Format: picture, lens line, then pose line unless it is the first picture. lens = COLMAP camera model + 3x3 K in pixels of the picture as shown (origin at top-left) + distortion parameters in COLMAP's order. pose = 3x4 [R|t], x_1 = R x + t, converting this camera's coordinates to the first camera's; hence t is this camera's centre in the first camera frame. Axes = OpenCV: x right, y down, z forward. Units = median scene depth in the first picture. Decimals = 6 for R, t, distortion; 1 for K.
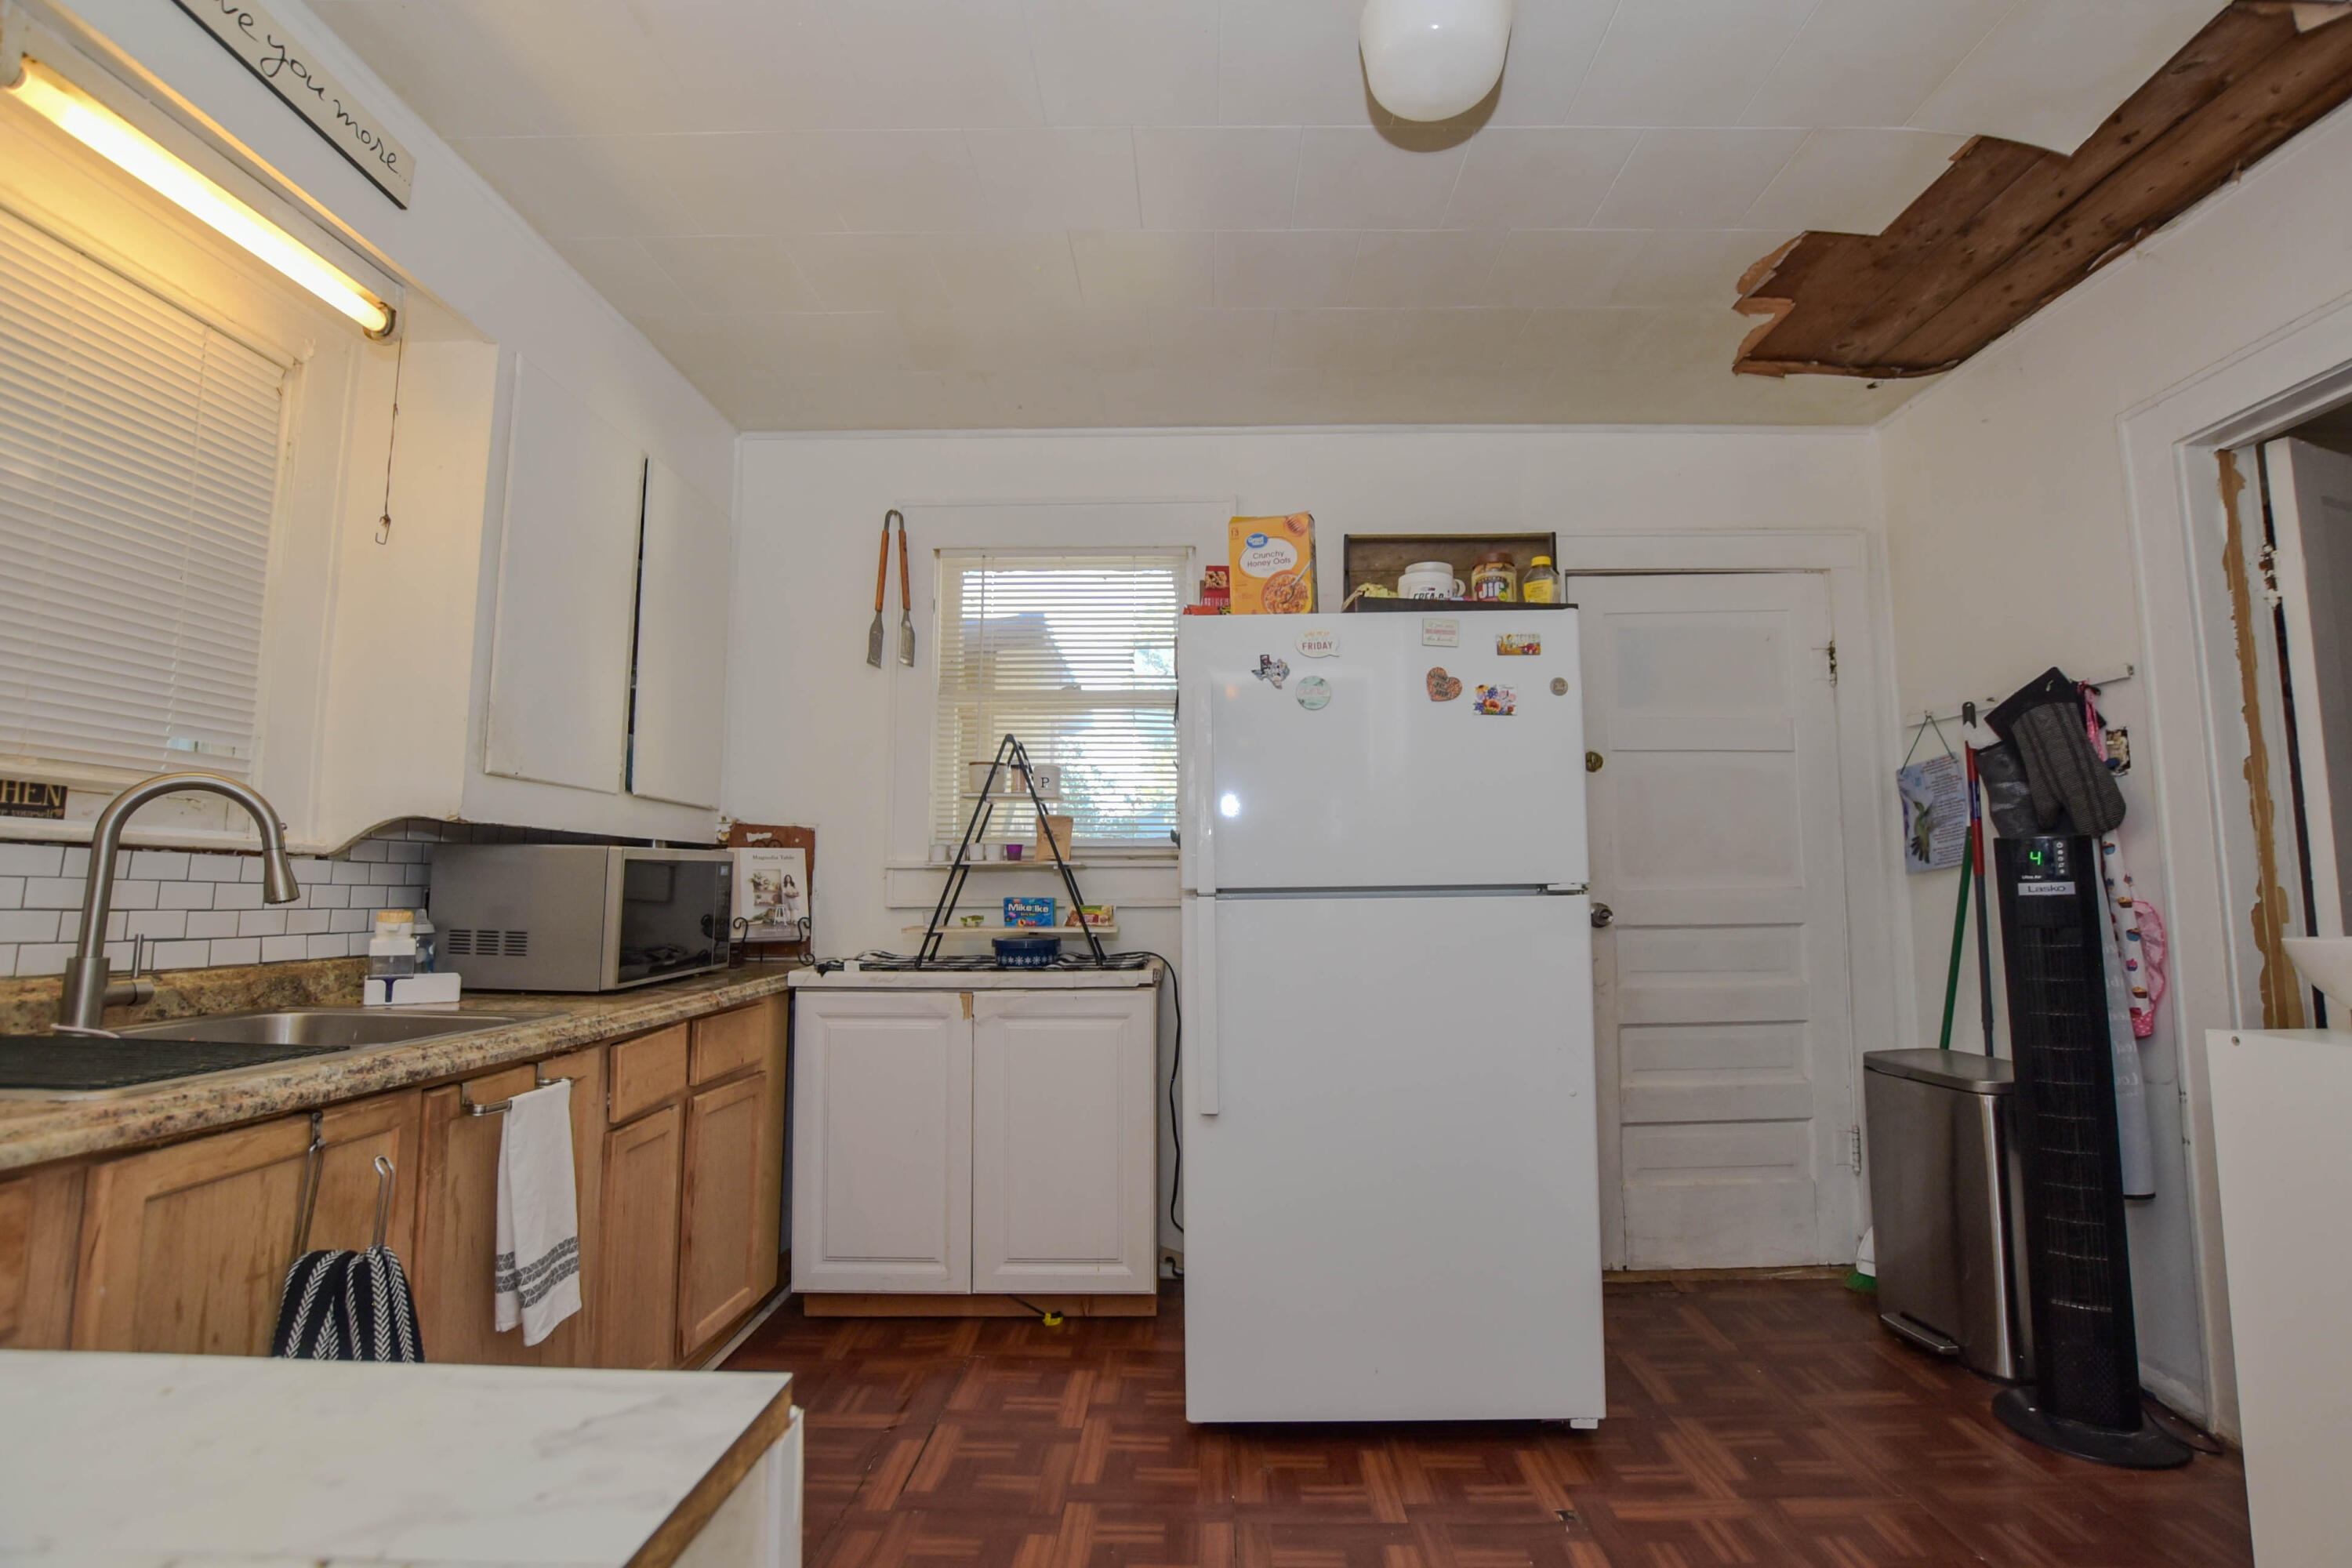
lens RADIAL K [[1036.8, 0, 1193.7], [0, 1036.8, 800.3], [0, 0, 1]] dist [-0.036599, 0.007112]
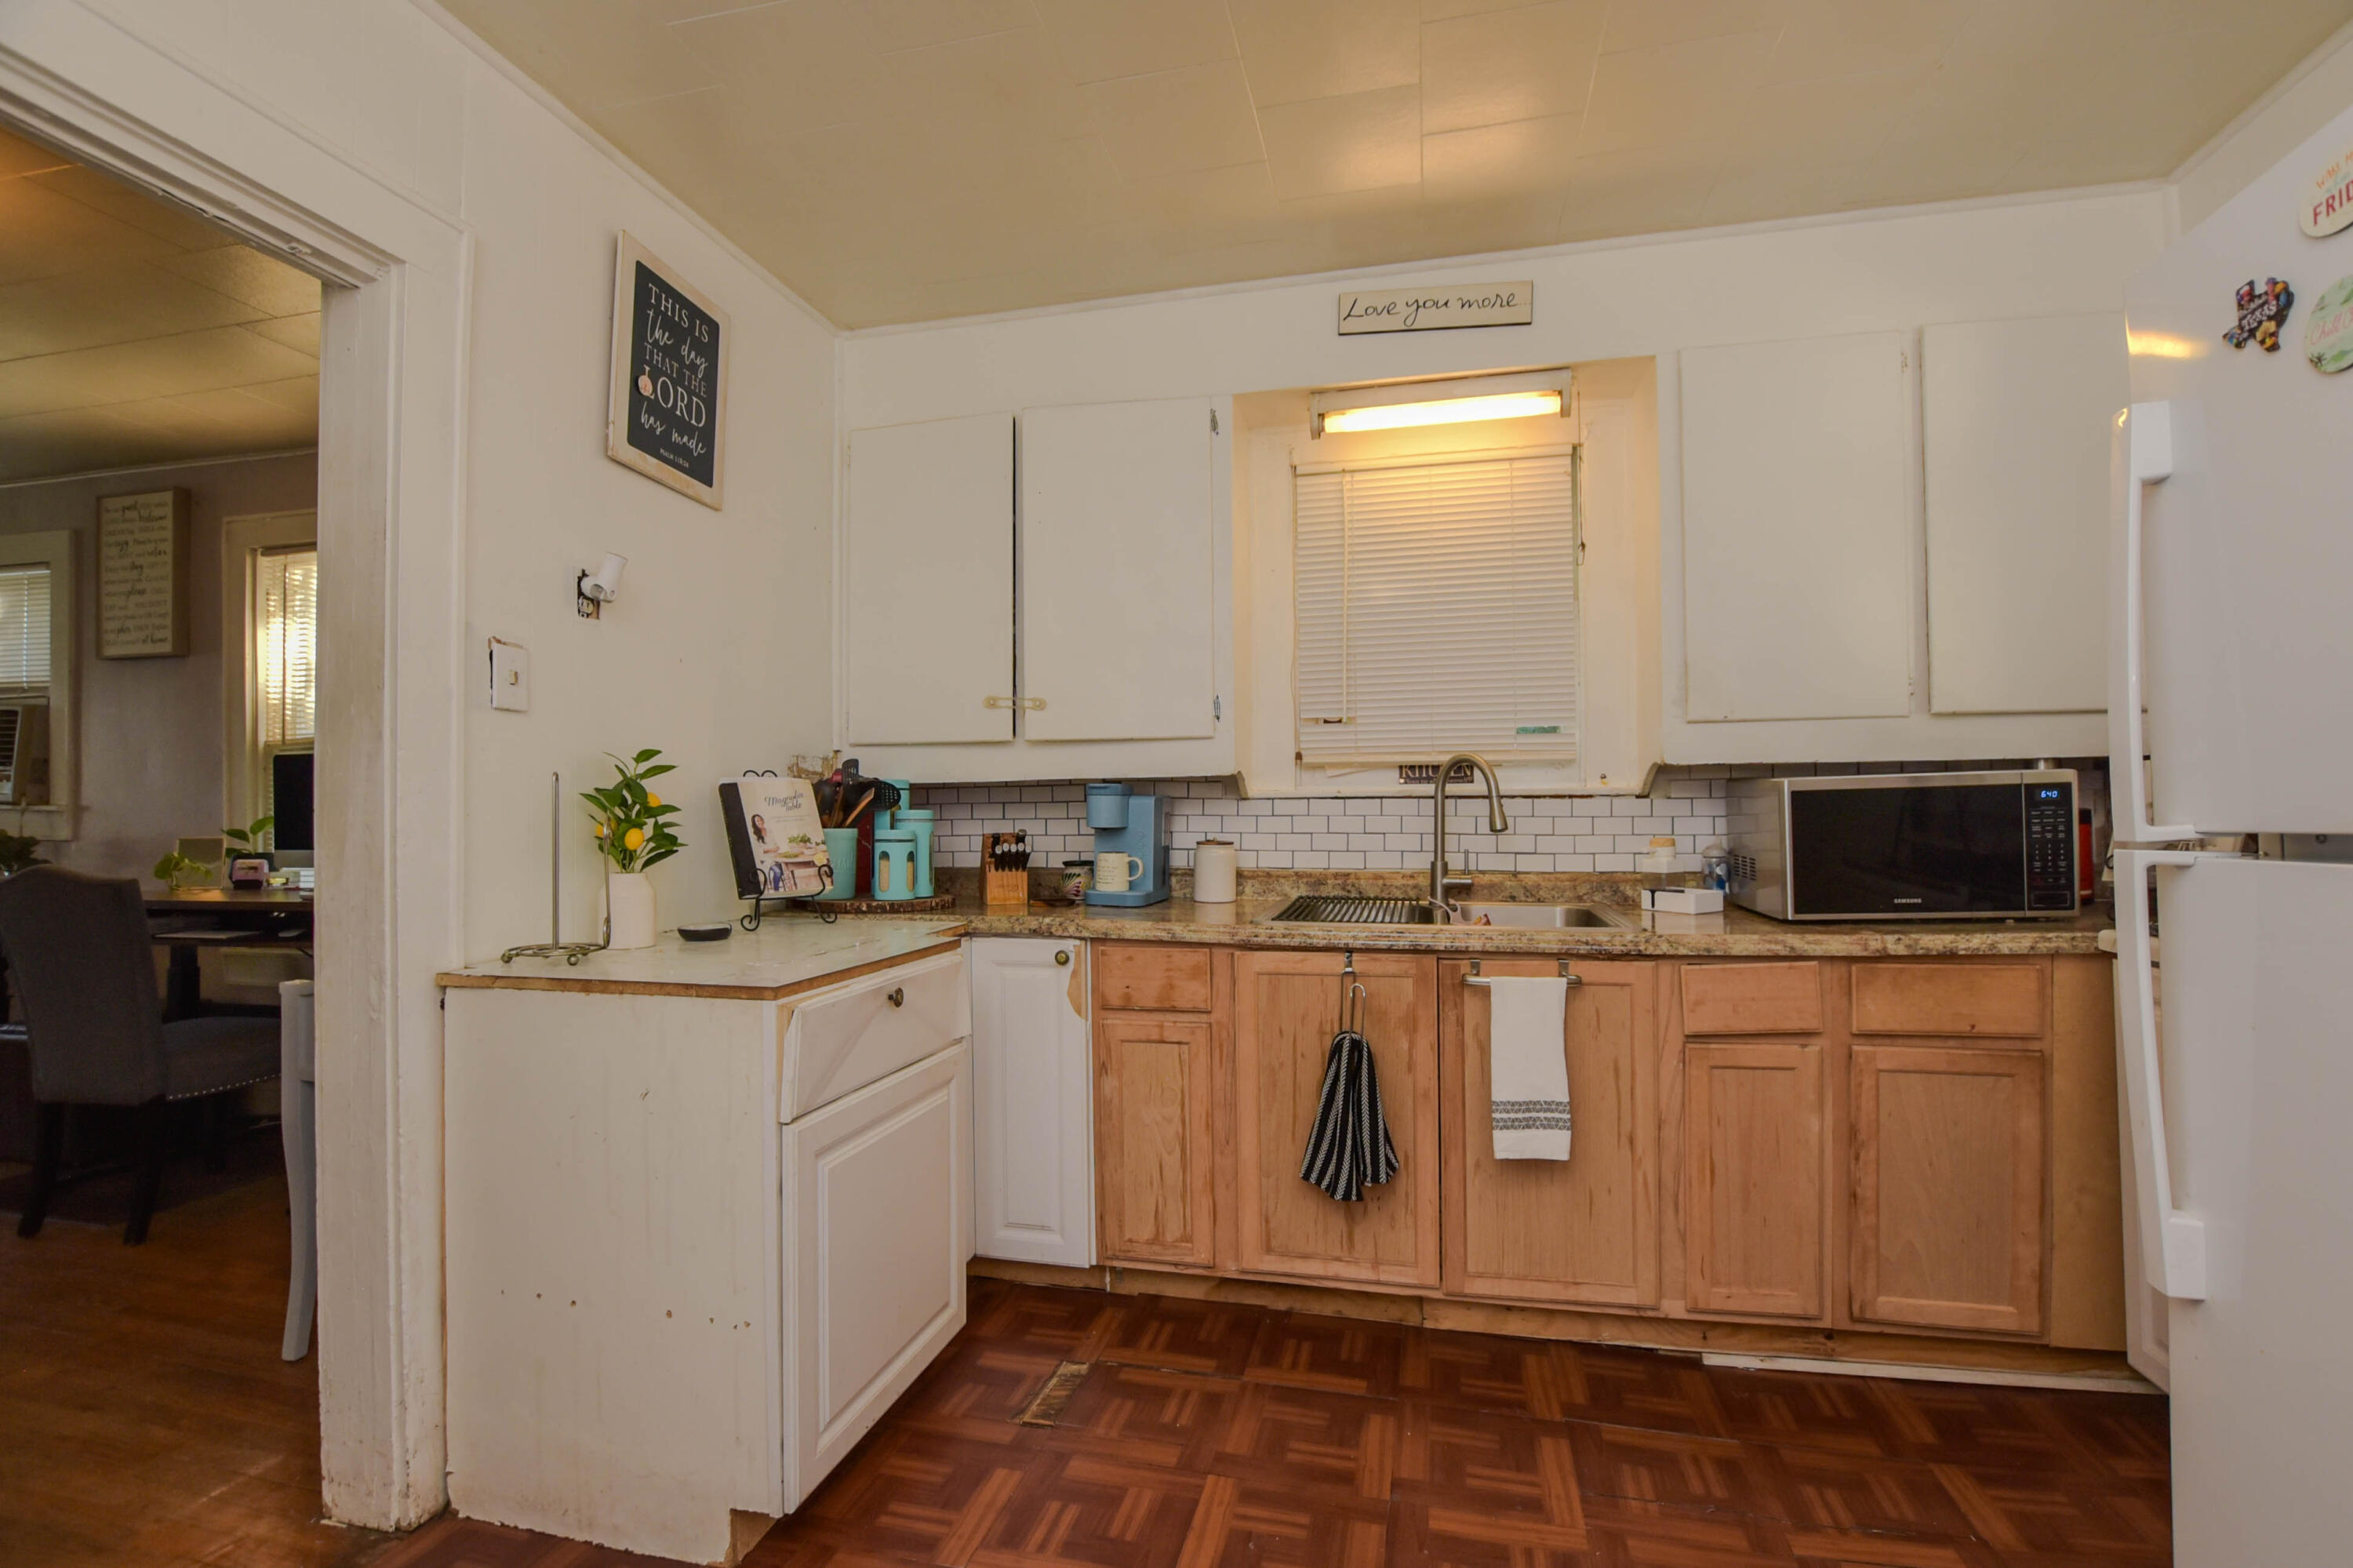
lens RADIAL K [[1037.3, 0, 1194.2], [0, 1037.3, 800.3], [0, 0, 1]] dist [-0.036599, 0.007112]
pose [[-0.197828, -0.010666, -0.980179, 0.736167], [0.093464, 0.995180, -0.029693, 0.057539], [0.975771, -0.097486, -0.195877, 0.859477]]
